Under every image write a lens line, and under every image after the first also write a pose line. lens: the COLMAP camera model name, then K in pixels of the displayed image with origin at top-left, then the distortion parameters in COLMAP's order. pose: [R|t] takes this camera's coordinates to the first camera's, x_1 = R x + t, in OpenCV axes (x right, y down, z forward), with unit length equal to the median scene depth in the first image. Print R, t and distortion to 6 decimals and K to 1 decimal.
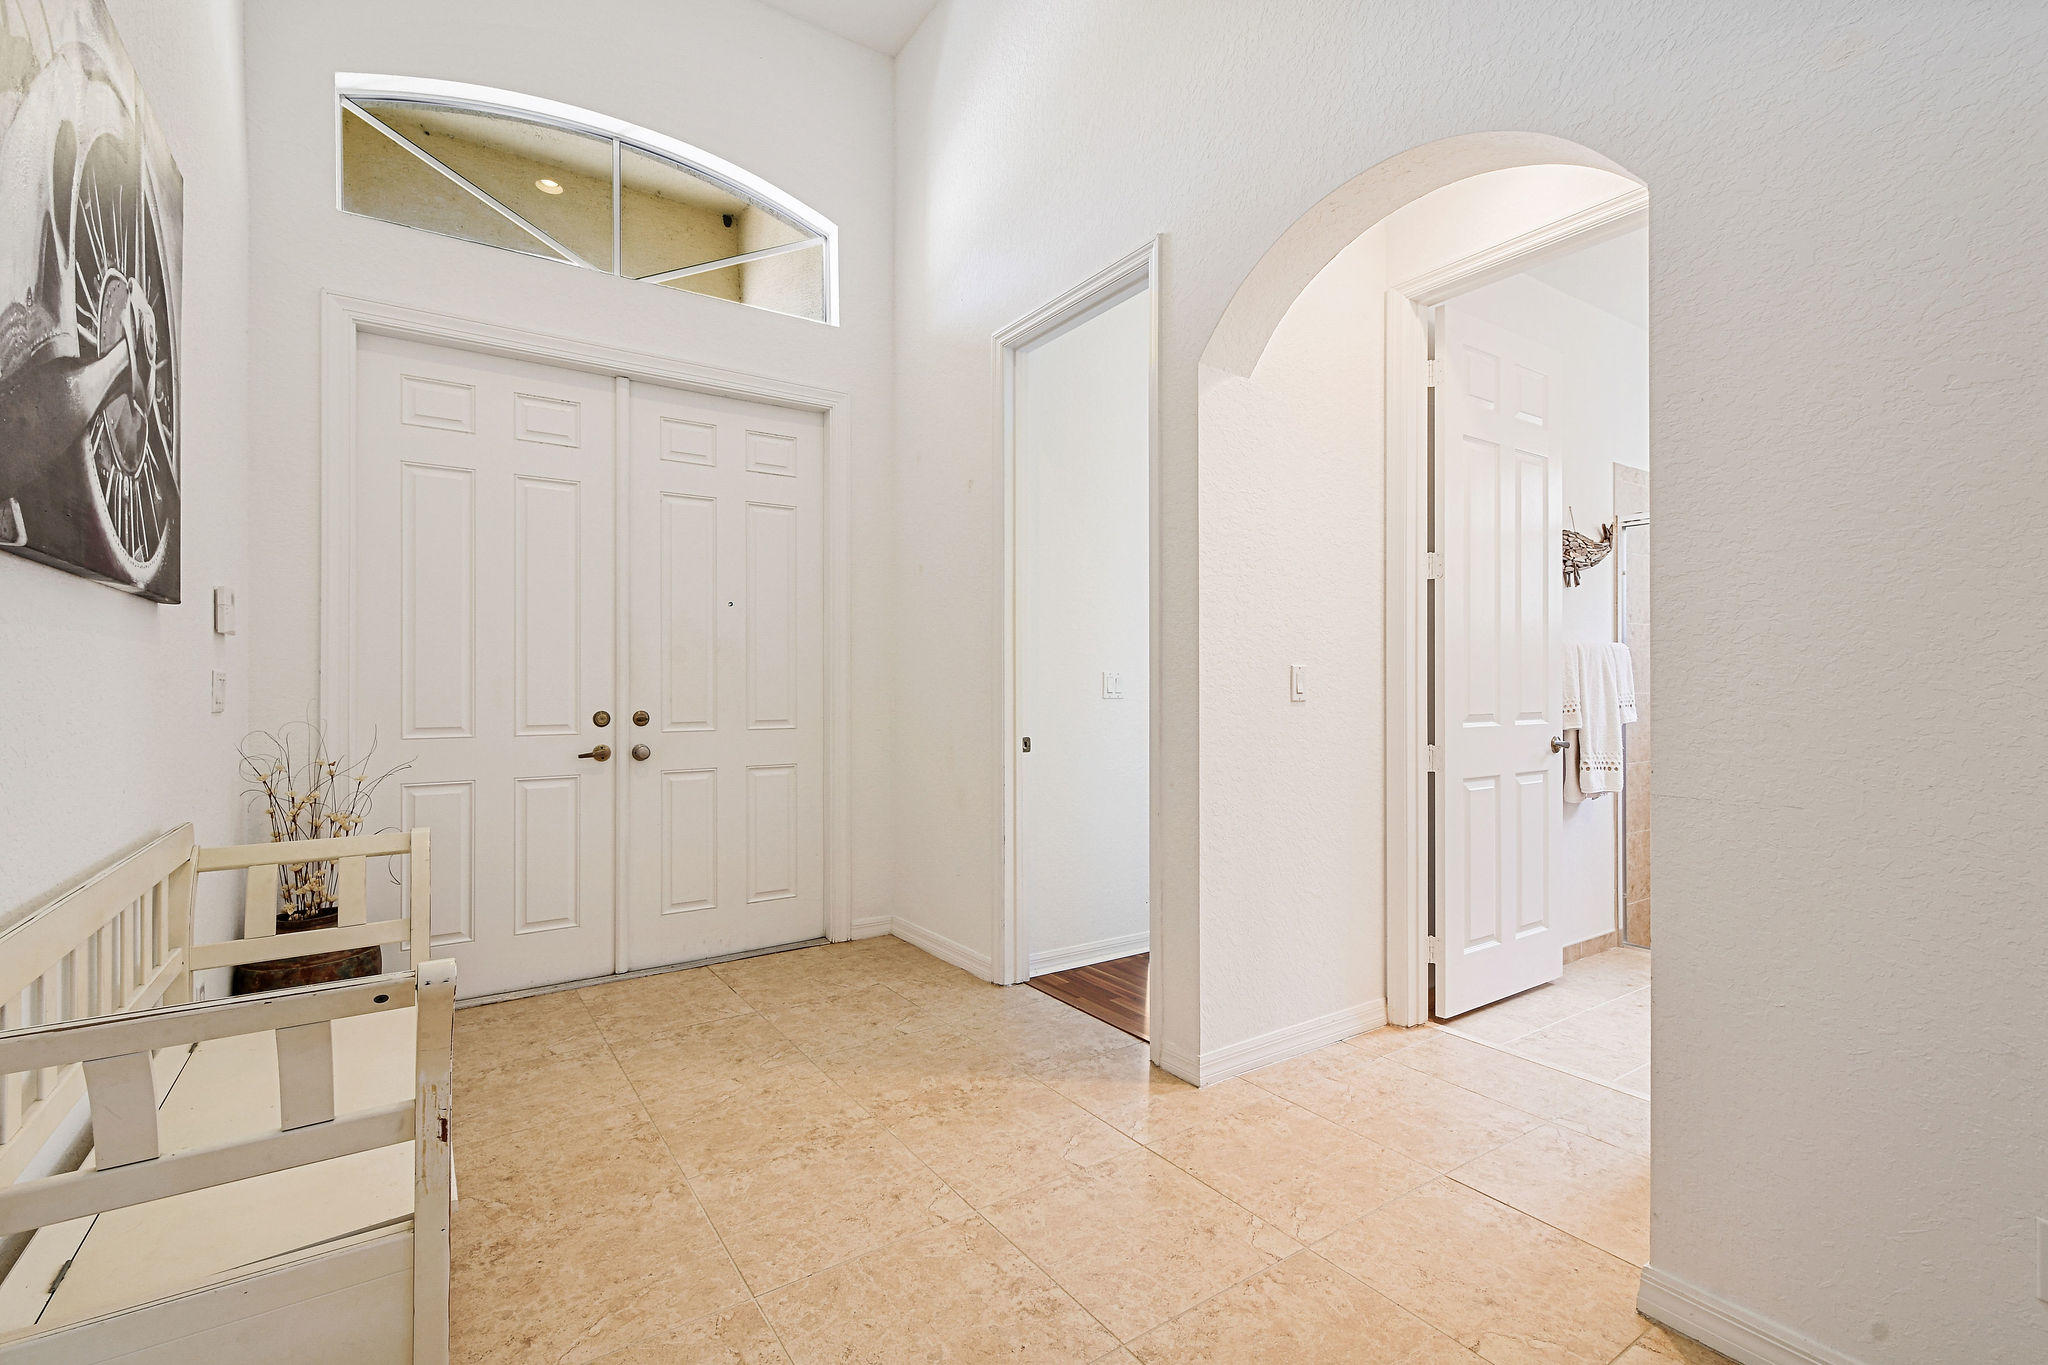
lens RADIAL K [[923.3, 0, 1032.2], [0, 923.3, 682.3], [0, 0, 1]] dist [0.007211, -0.001586]
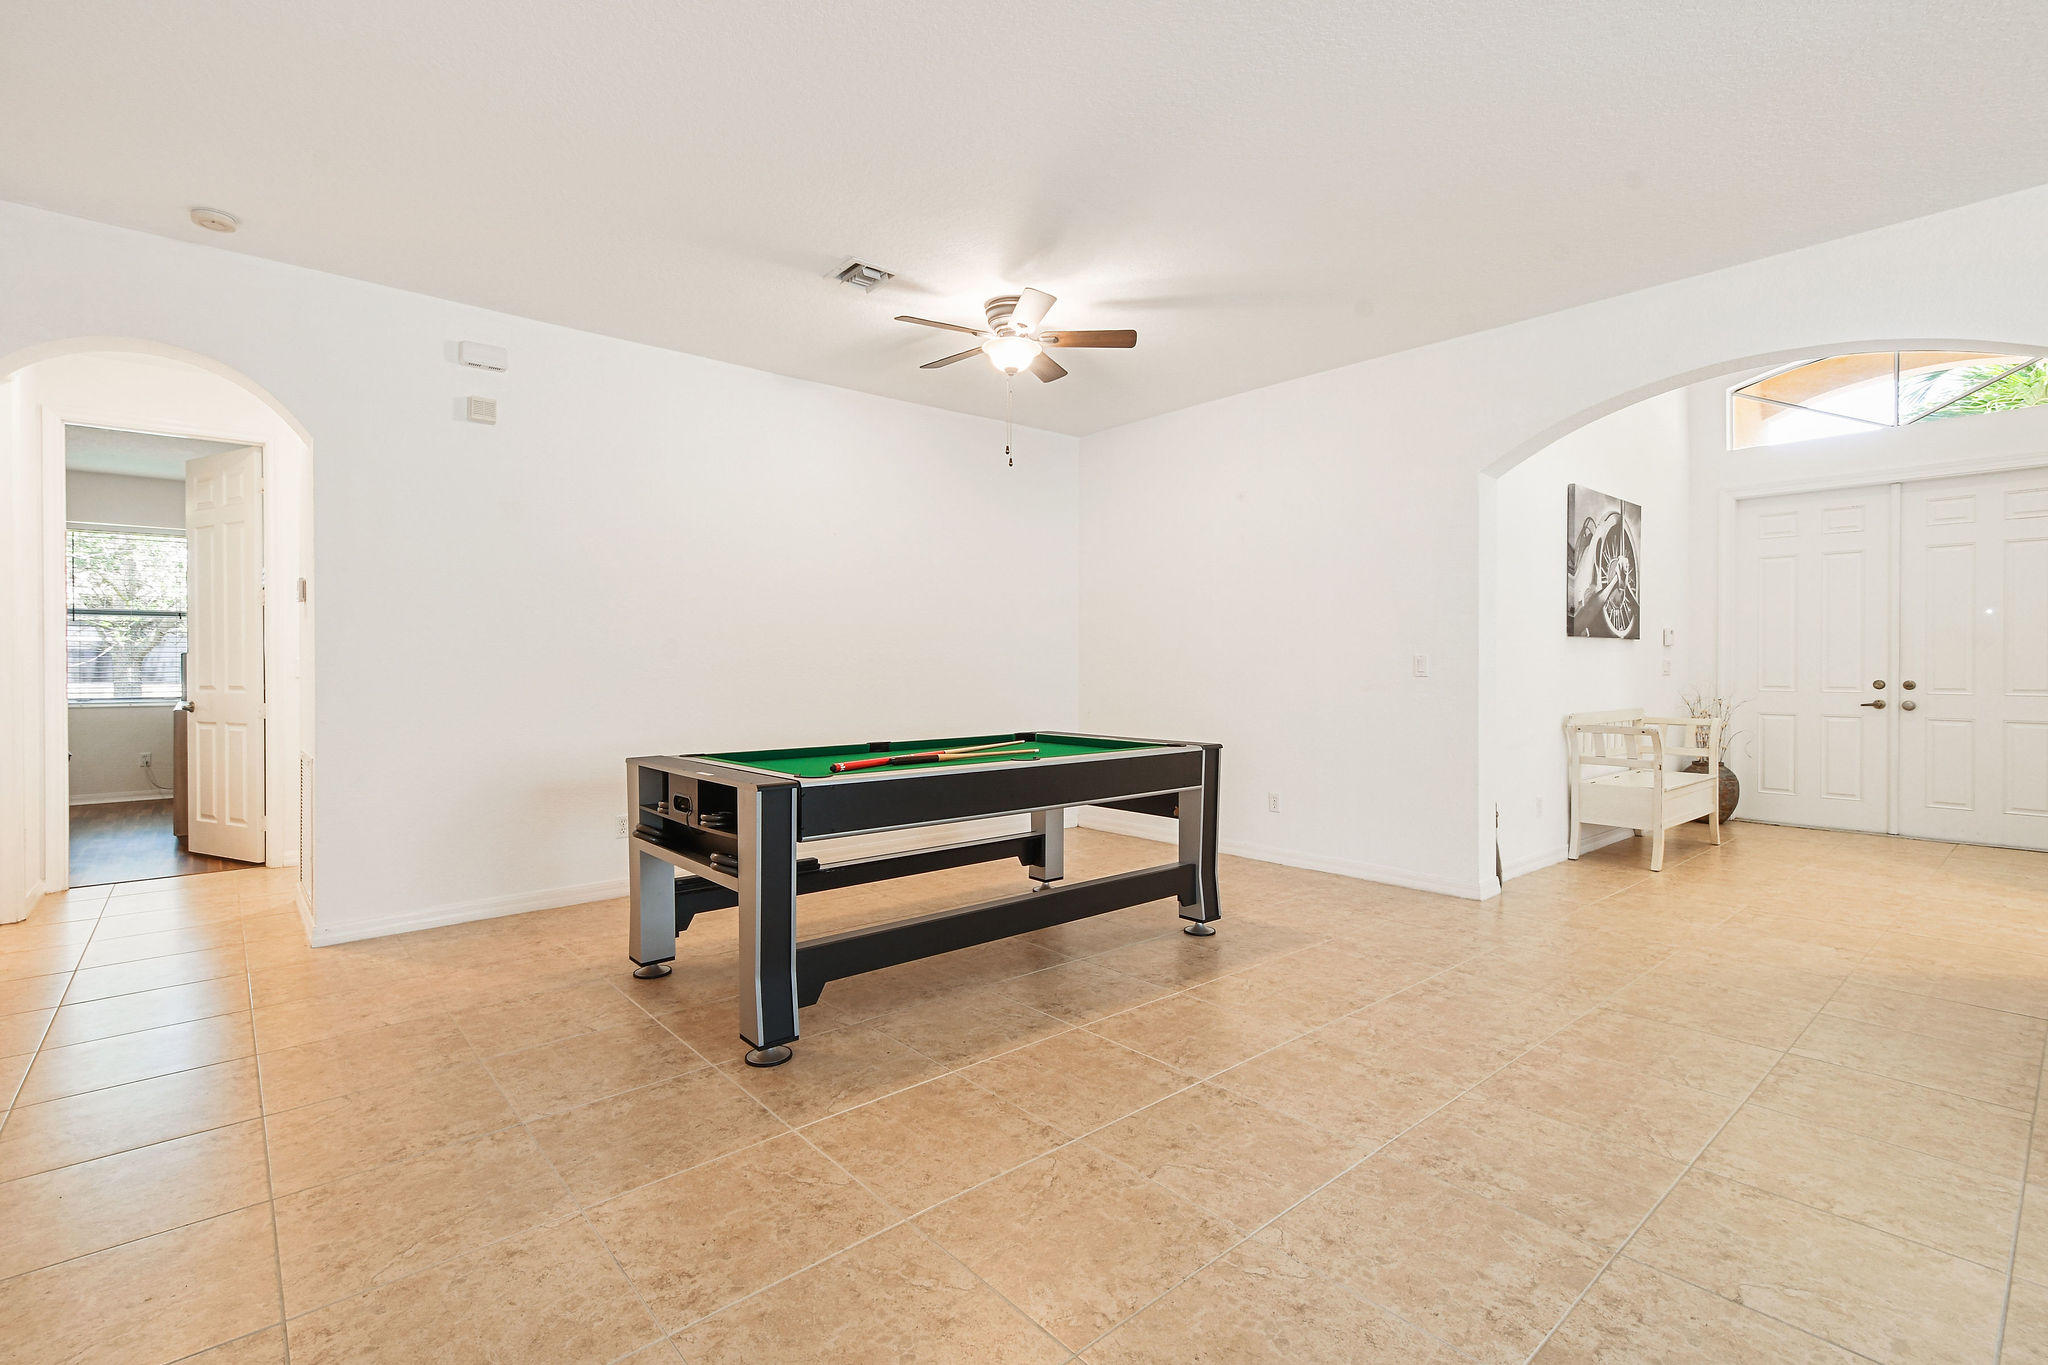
lens RADIAL K [[923.3, 0, 1020.7], [0, 923.3, 675.6], [0, 0, 1]] dist [0.007211, -0.001586]
pose [[0.117905, 0.015715, -0.992900, 1.066823], [0.000962, 0.999872, 0.015940, -0.006303], [0.993024, -0.002835, 0.117875, -0.797828]]
